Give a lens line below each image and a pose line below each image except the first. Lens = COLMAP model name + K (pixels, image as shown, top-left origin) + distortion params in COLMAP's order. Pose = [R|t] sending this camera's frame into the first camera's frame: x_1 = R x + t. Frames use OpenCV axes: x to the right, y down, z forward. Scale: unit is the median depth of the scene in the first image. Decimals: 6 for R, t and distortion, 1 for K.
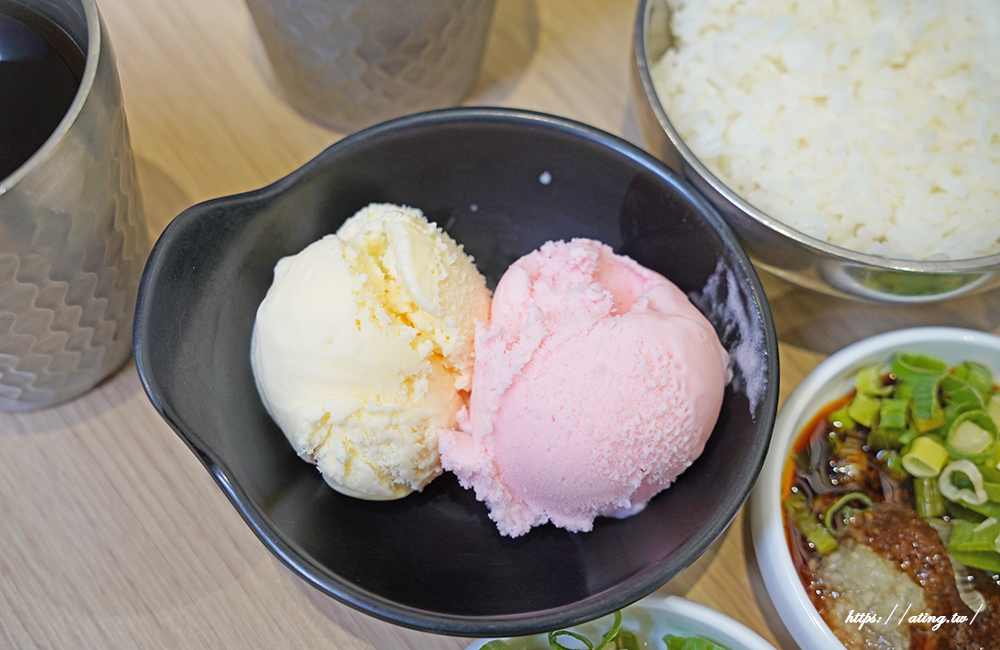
lens RADIAL K [[1110.8, 0, 500.0], [0, 1110.8, 325.0], [0, 0, 1]] dist [-0.133158, 0.329601]
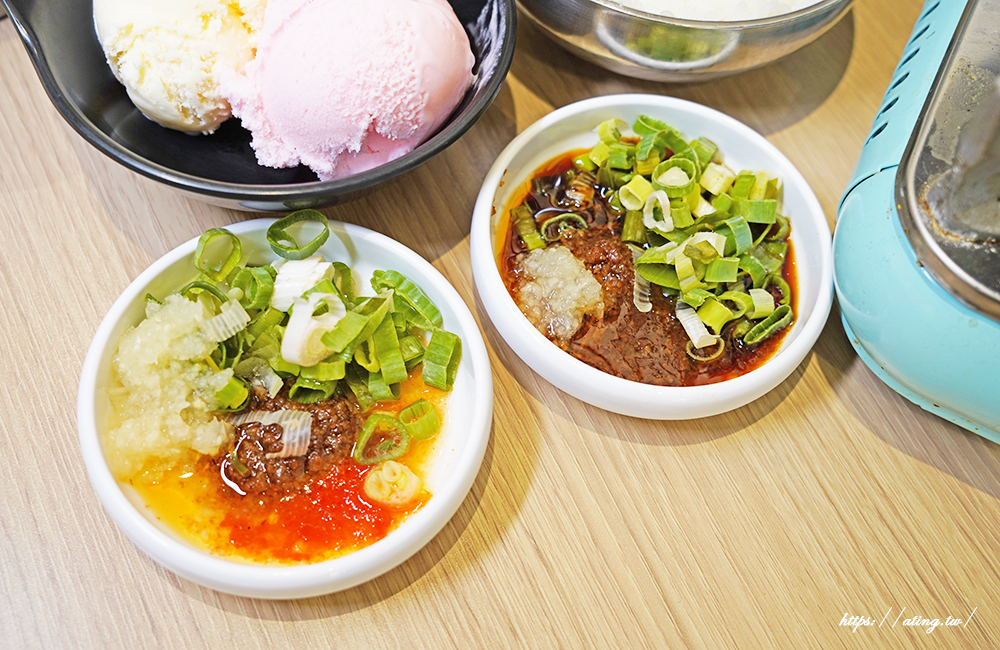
lens RADIAL K [[1110.8, 0, 500.0], [0, 1110.8, 325.0], [0, 0, 1]] dist [-0.133158, 0.329601]
pose [[0.980735, 0.193867, -0.023981, 0.316011], [-0.194257, 0.980834, -0.015159, 0.321684], [0.020583, 0.019525, 0.999597, -0.193430]]
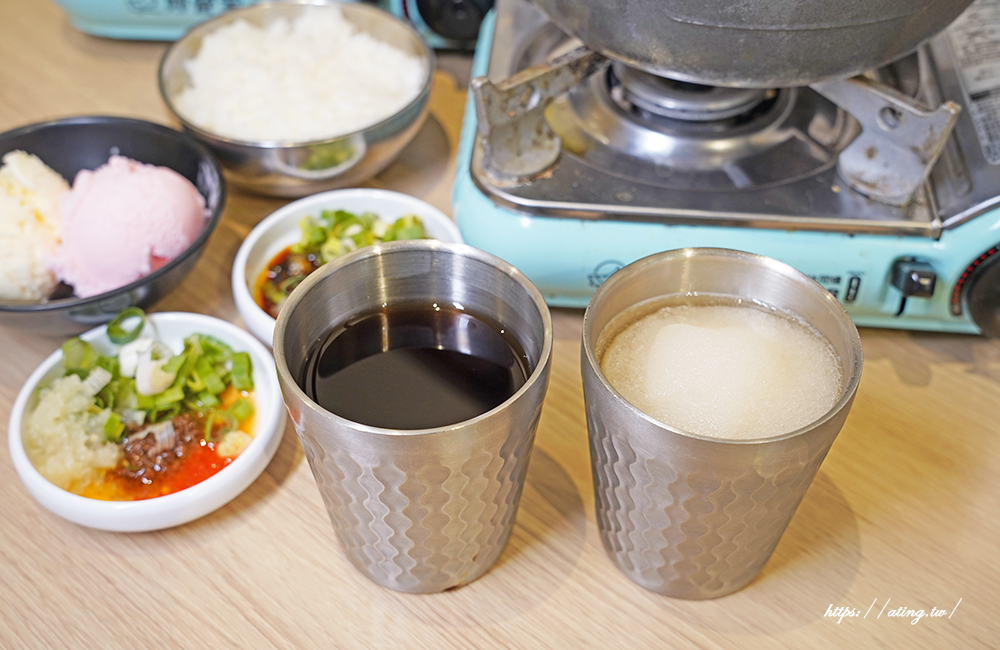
lens RADIAL K [[1110.8, 0, 500.0], [0, 1110.8, 325.0], [0, 0, 1]] dist [-0.133158, 0.329601]
pose [[0.976813, -0.149186, 0.153558, 0.376301], [0.185239, 0.948545, -0.256806, 0.790656], [-0.107345, 0.279296, 0.954186, -0.759917]]
